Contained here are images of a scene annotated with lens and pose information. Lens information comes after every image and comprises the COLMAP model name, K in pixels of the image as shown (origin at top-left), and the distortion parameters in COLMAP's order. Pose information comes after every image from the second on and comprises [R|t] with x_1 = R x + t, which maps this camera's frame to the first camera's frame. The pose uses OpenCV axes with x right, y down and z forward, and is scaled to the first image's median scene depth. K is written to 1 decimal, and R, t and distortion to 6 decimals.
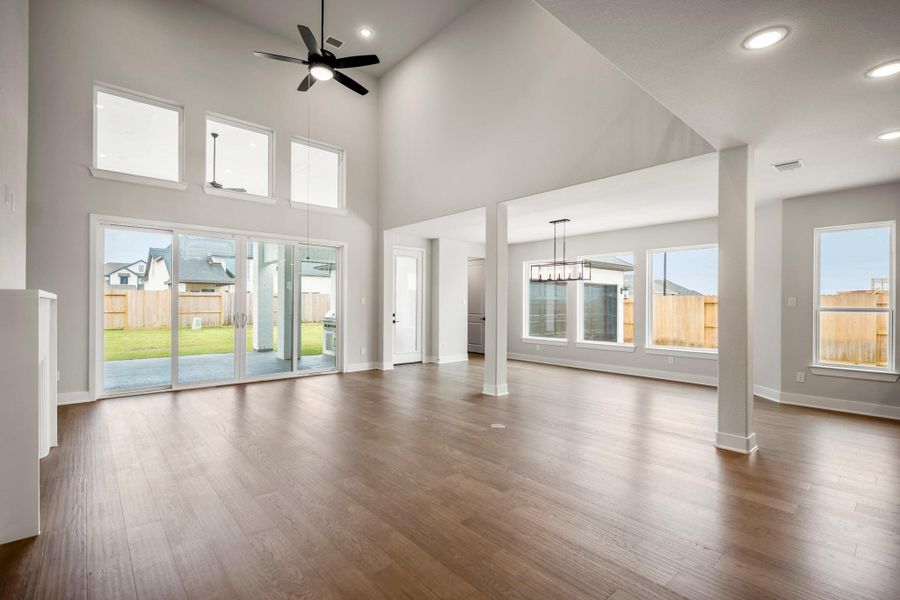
lens RADIAL K [[414.2, 0, 451.7], [0, 414.2, 301.5], [0, 0, 1]] dist [-0.002225, -0.002521]
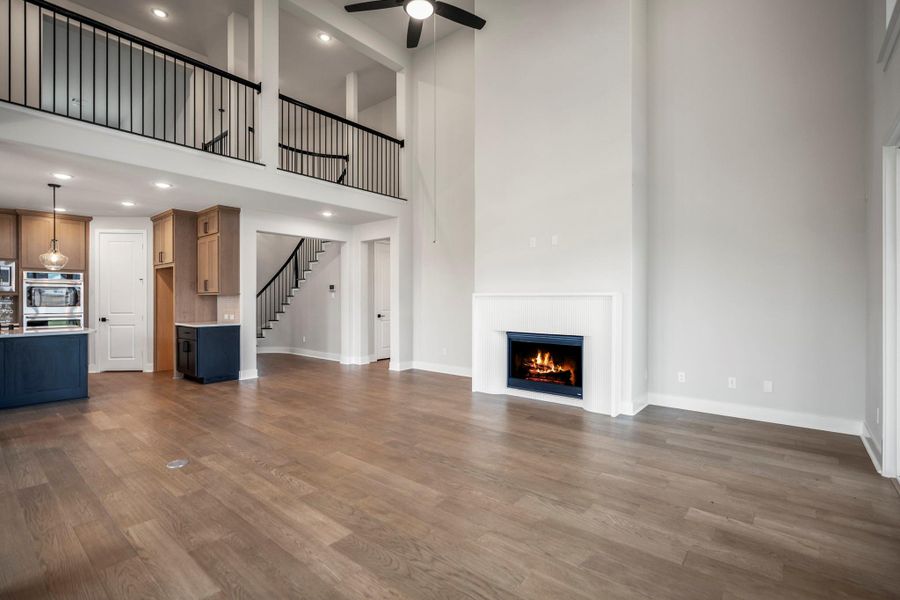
lens RADIAL K [[414.2, 0, 449.5], [0, 414.2, 303.2], [0, 0, 1]] dist [-0.002225, -0.002521]
pose [[-0.989328, -0.002198, -0.145686, -0.127835], [-0.002542, 0.999994, 0.002177, 0.006138], [0.145680, 0.002524, -0.989328, 0.896314]]
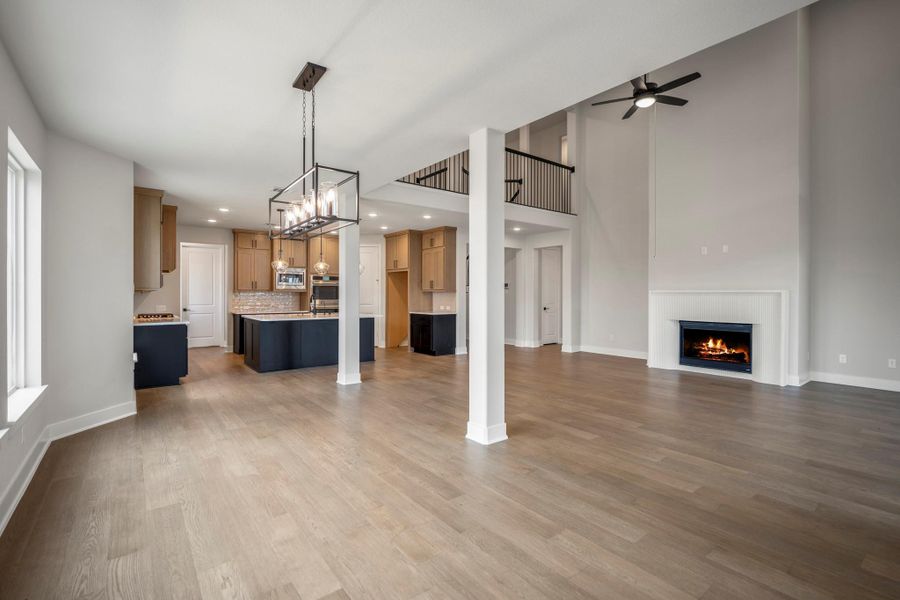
lens RADIAL K [[414.2, 0, 450.6], [0, 414.2, 298.5], [0, 0, 1]] dist [-0.002225, -0.002521]
pose [[-0.997812, -0.007590, 0.065686, 0.084676], [-0.007510, 0.999971, 0.001458, 0.009329], [-0.065695, 0.000962, -0.997839, 1.114466]]
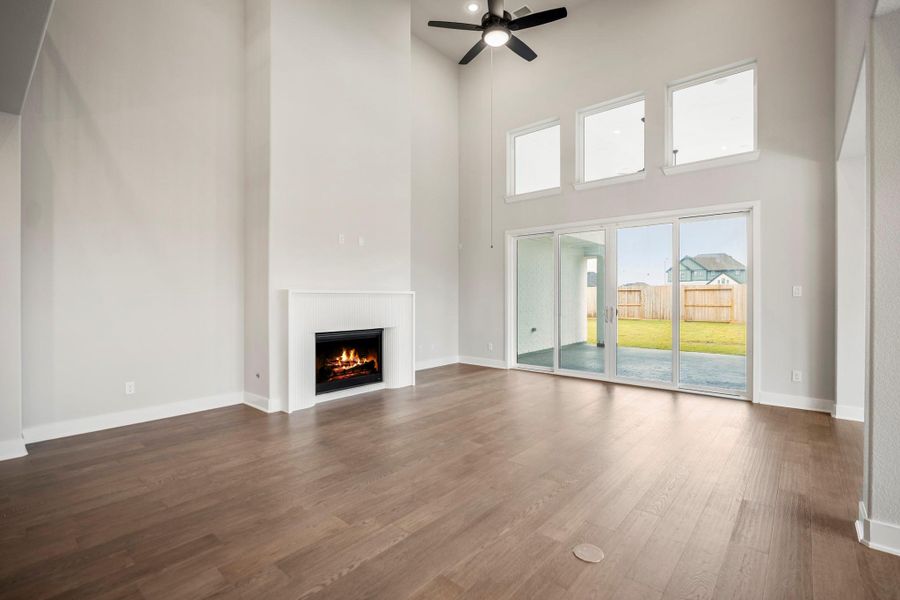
lens RADIAL K [[414.2, 0, 451.5], [0, 414.2, 295.2], [0, 0, 1]] dist [-0.002225, -0.002521]
pose [[0.135299, -0.007171, -0.990779, 0.279780], [0.007307, 0.999954, -0.006239, 0.004112], [0.990778, -0.006396, 0.135345, 0.391446]]
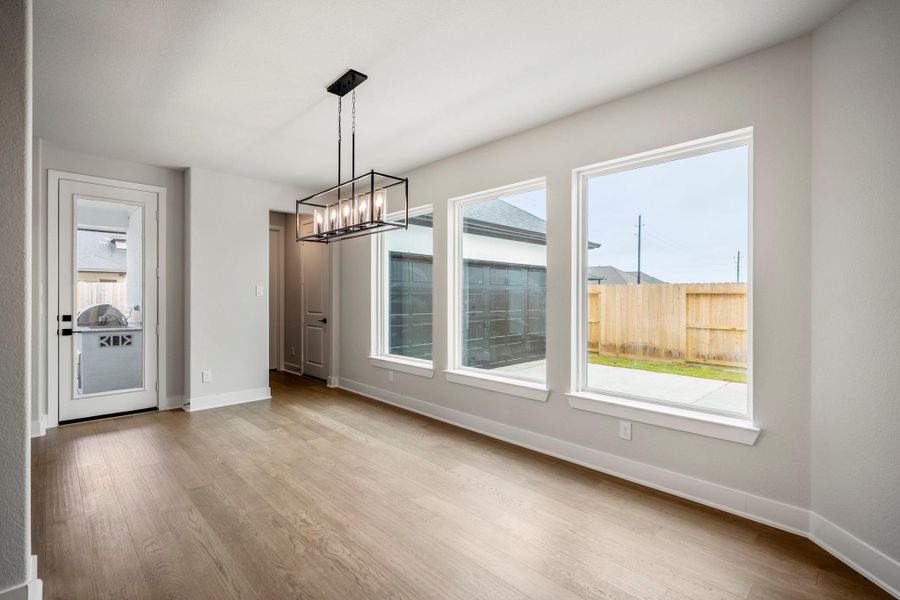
lens RADIAL K [[414.2, 0, 449.4], [0, 414.2, 296.7], [0, 0, 1]] dist [-0.002225, -0.002521]
pose [[0.999067, -0.001127, 0.043166, 0.277269], [0.000891, 0.999985, 0.005476, 0.005820], [-0.043171, -0.005432, 0.999053, 0.490035]]
